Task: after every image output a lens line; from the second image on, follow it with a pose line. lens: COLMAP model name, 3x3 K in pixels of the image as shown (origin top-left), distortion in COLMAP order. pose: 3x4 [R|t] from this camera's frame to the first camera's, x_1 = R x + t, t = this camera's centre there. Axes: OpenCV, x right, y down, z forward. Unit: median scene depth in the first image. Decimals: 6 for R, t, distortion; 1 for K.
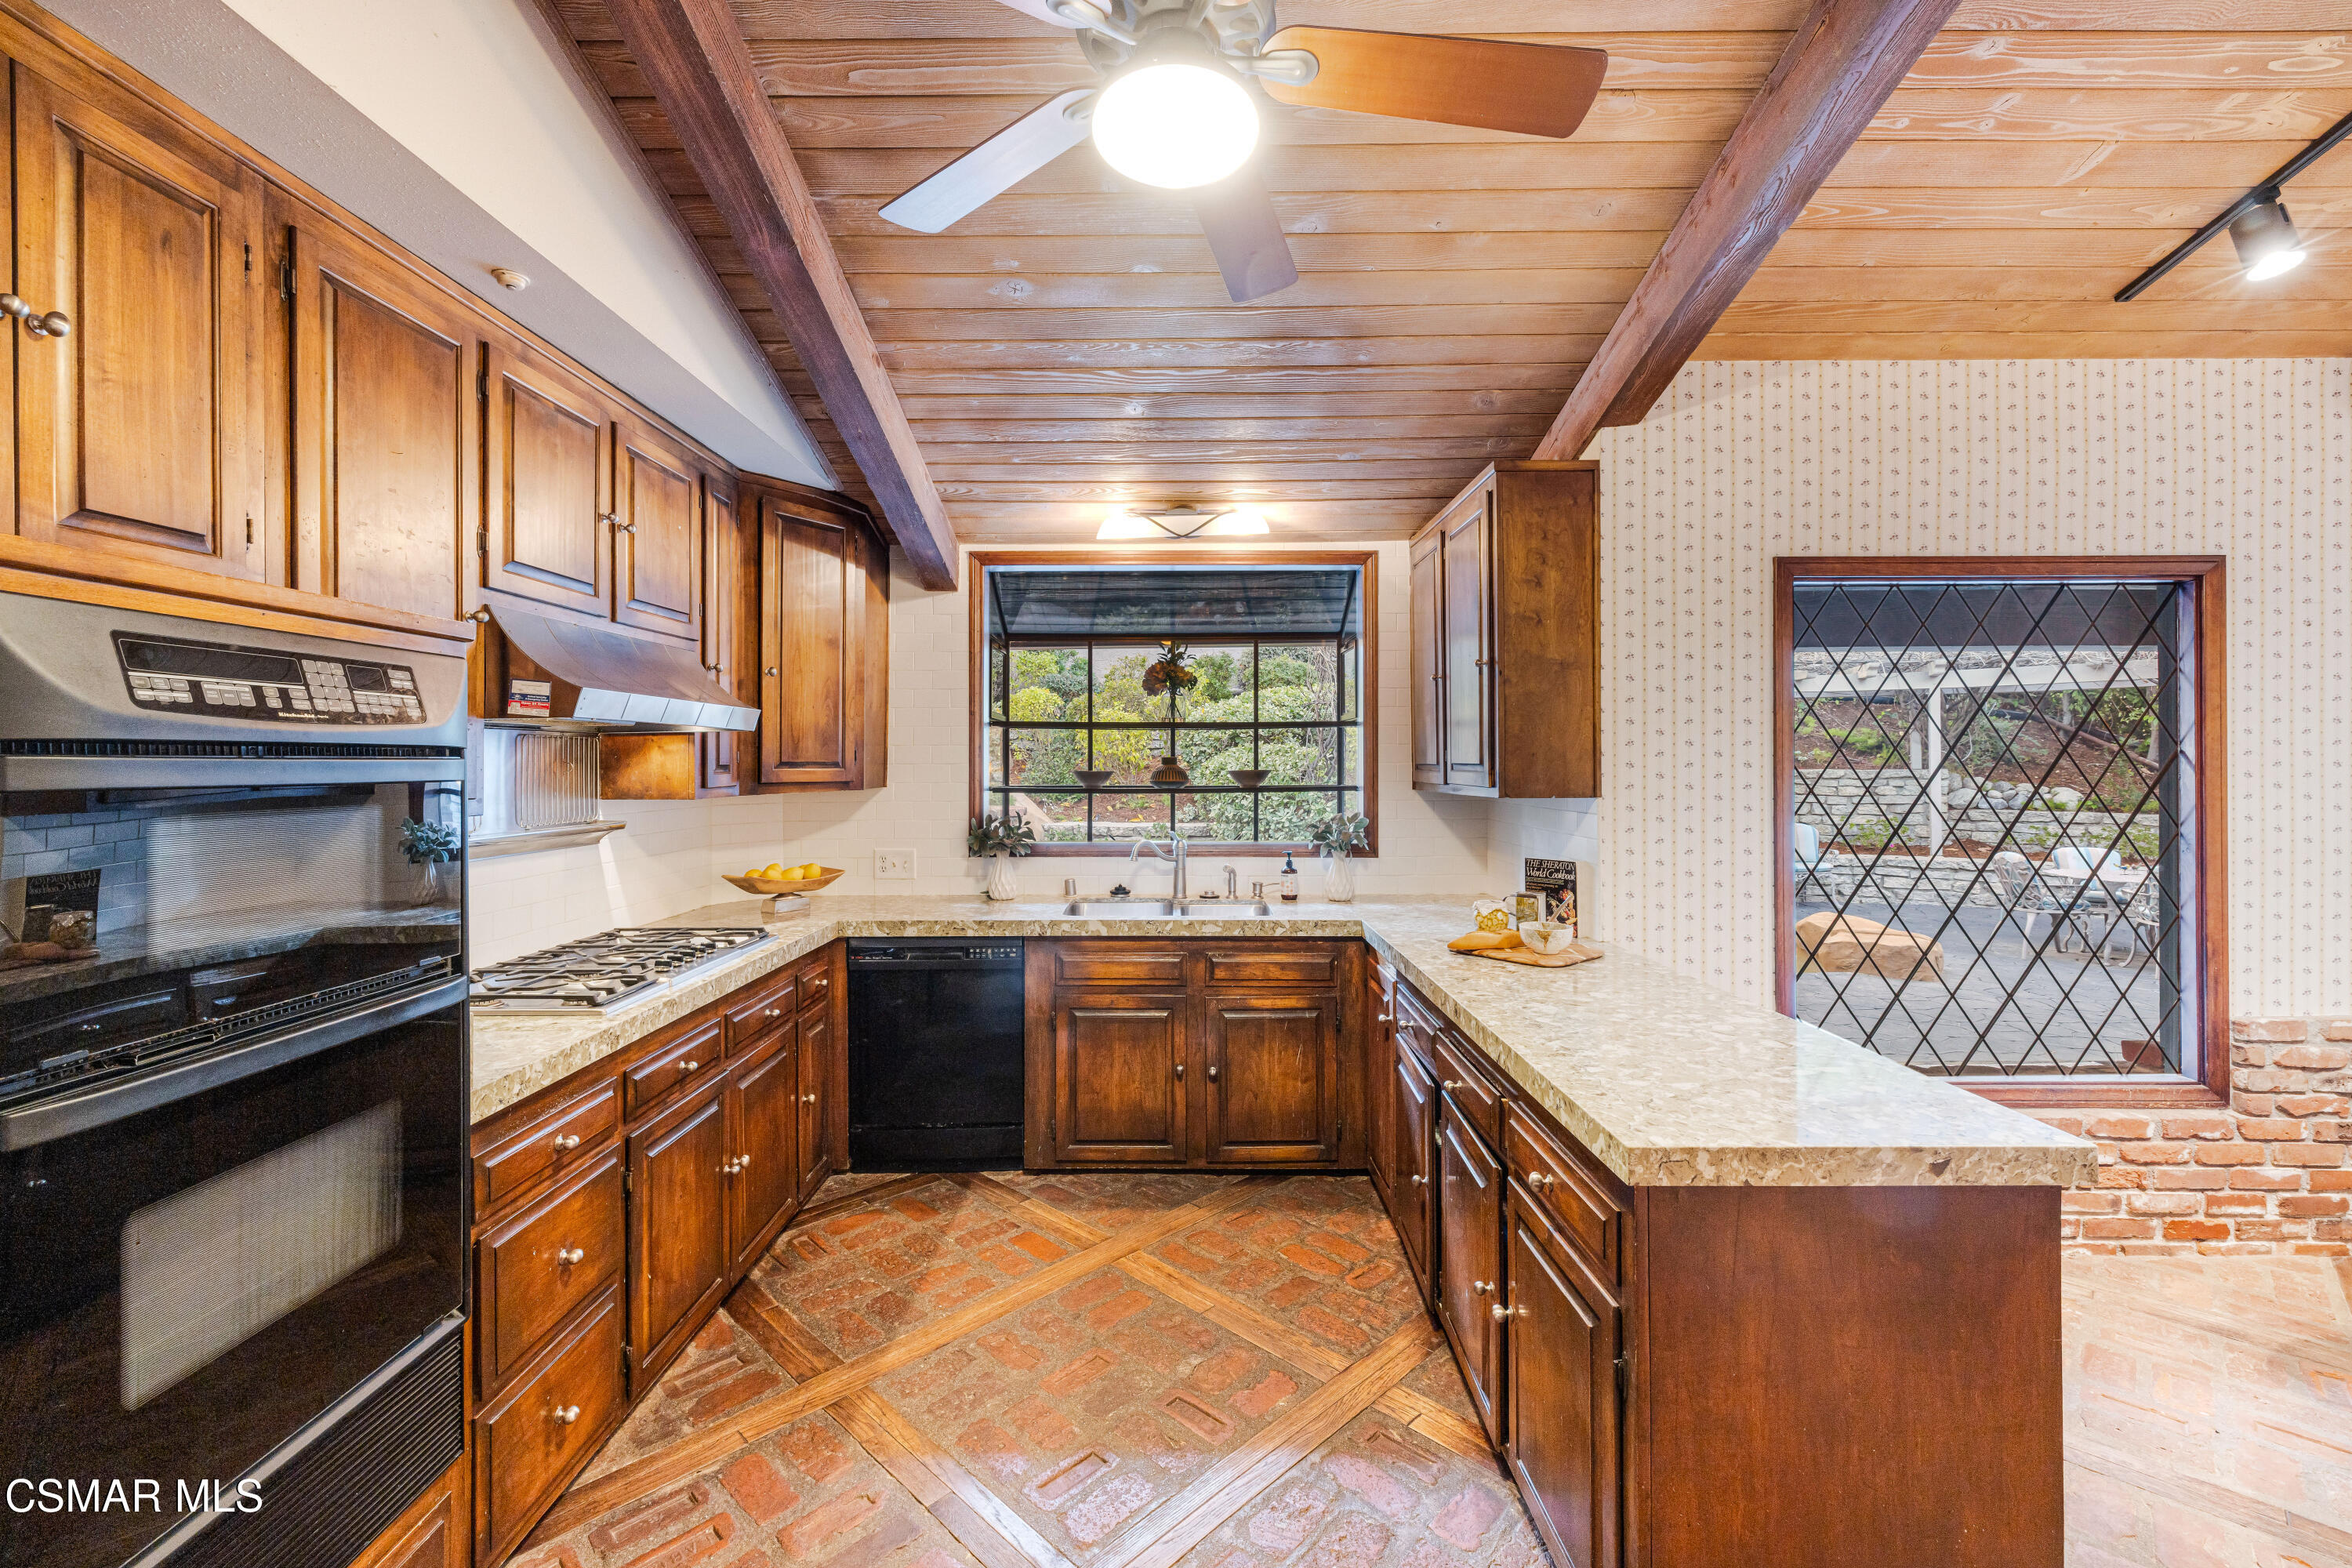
lens RADIAL K [[989.6, 0, 1166.3], [0, 989.6, 759.7], [0, 0, 1]] dist [0.001761, 0.000067]
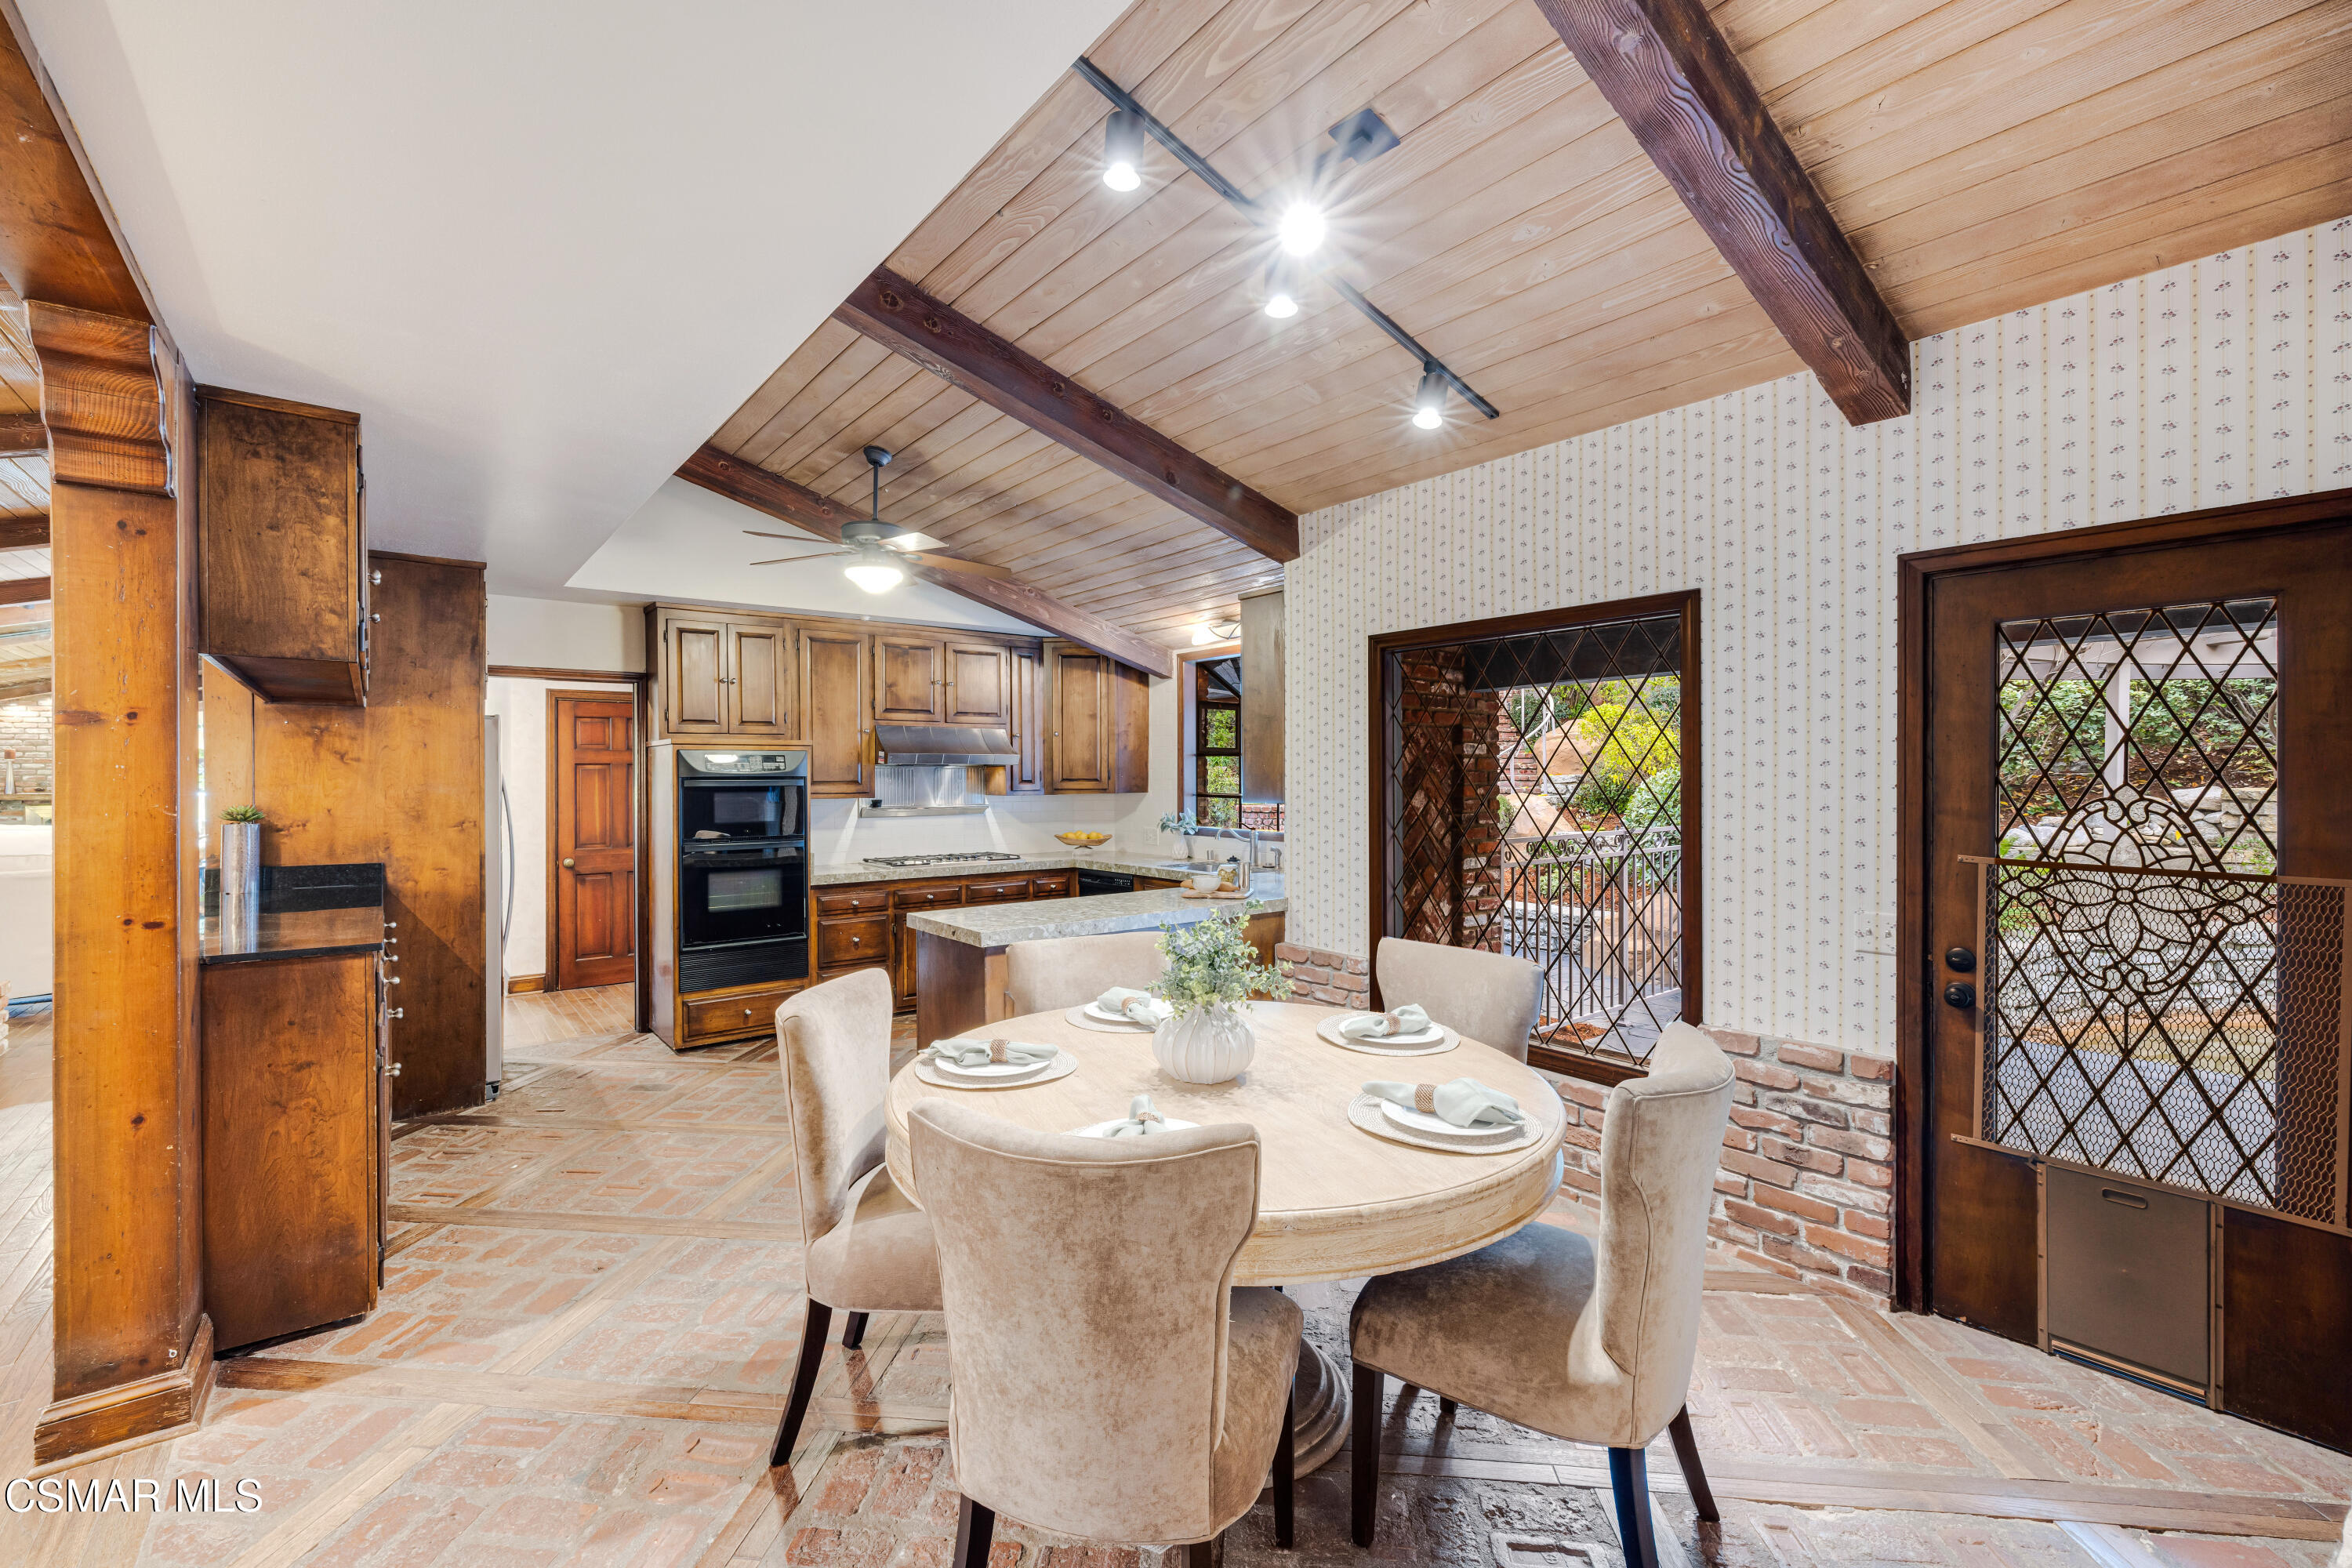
lens RADIAL K [[1002.1, 0, 1165.3], [0, 1002.1, 782.2], [0, 0, 1]] dist [-0.000618, 0.000033]
pose [[0.620671, 0.005380, -0.784053, 1.545847], [0.003756, 0.999945, 0.009835, -0.011571], [0.784062, -0.009050, 0.620616, -0.113512]]
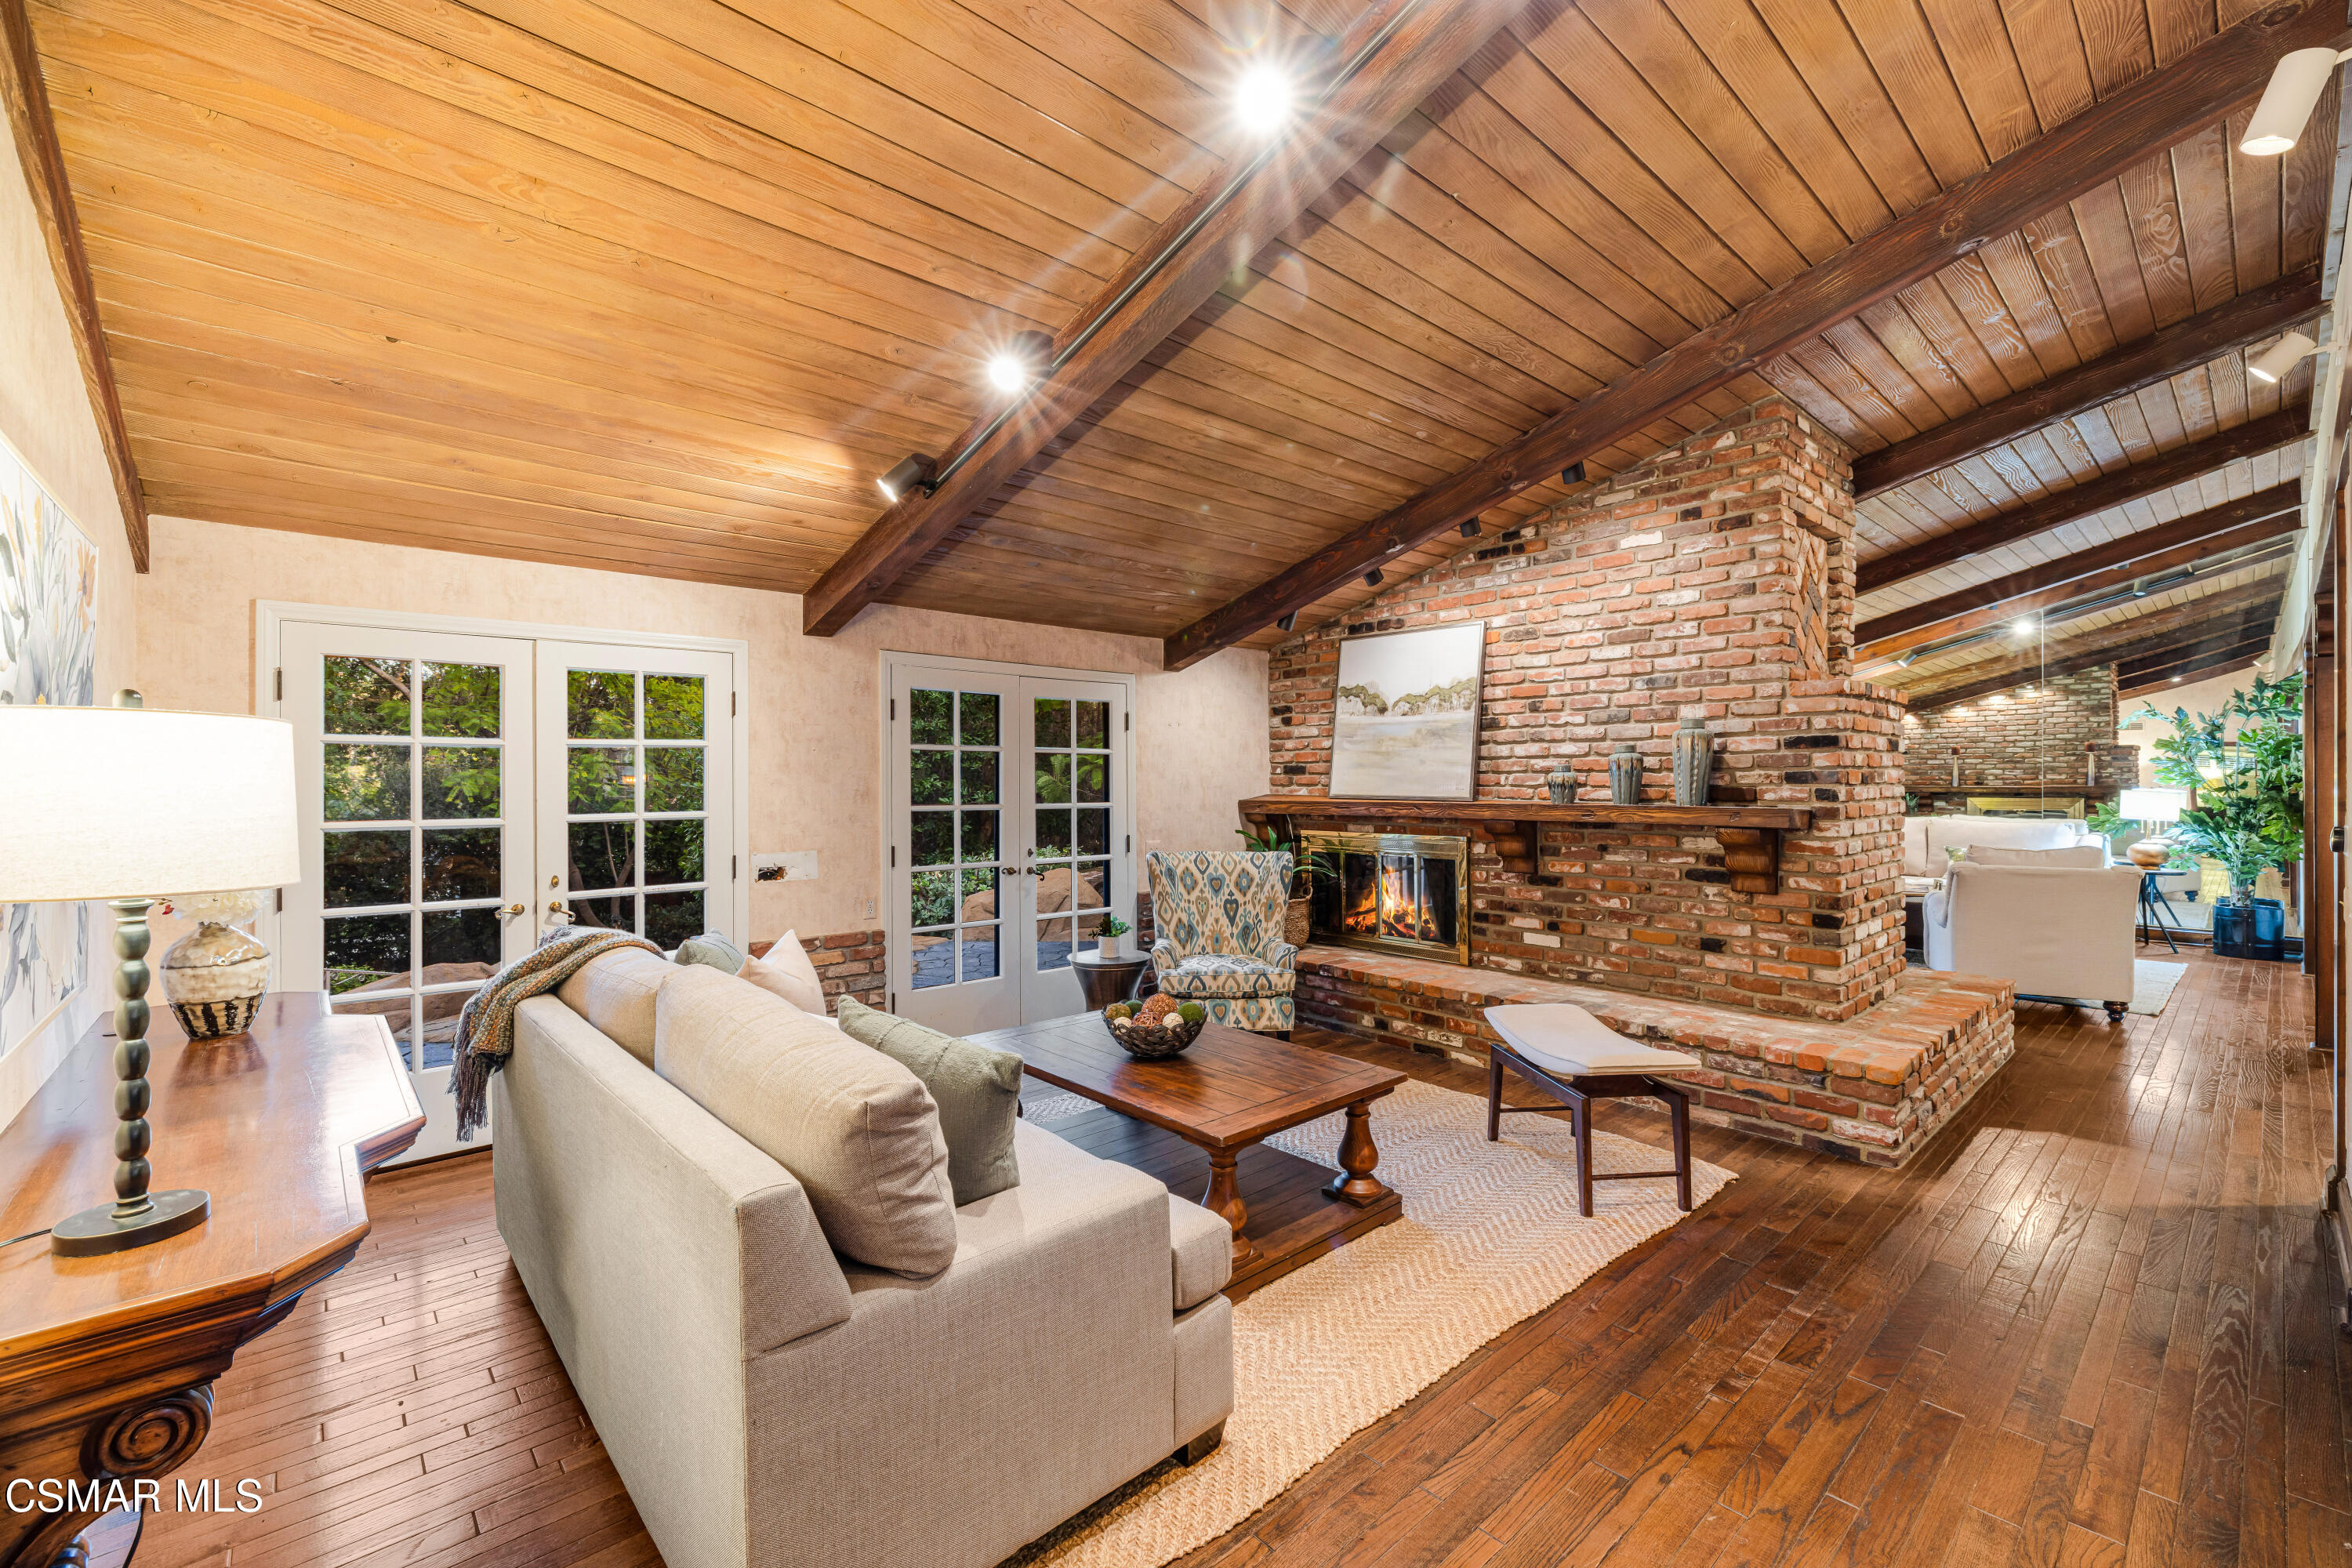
lens RADIAL K [[985.9, 0, 1163.1], [0, 985.9, 781.3], [0, 0, 1]] dist [0.000107, 0.000079]
pose [[-0.746095, 0.008488, -0.665785, 1.083305], [0.007059, 0.999963, 0.004839, -0.010781], [0.665802, -0.001090, -0.746128, -0.338017]]
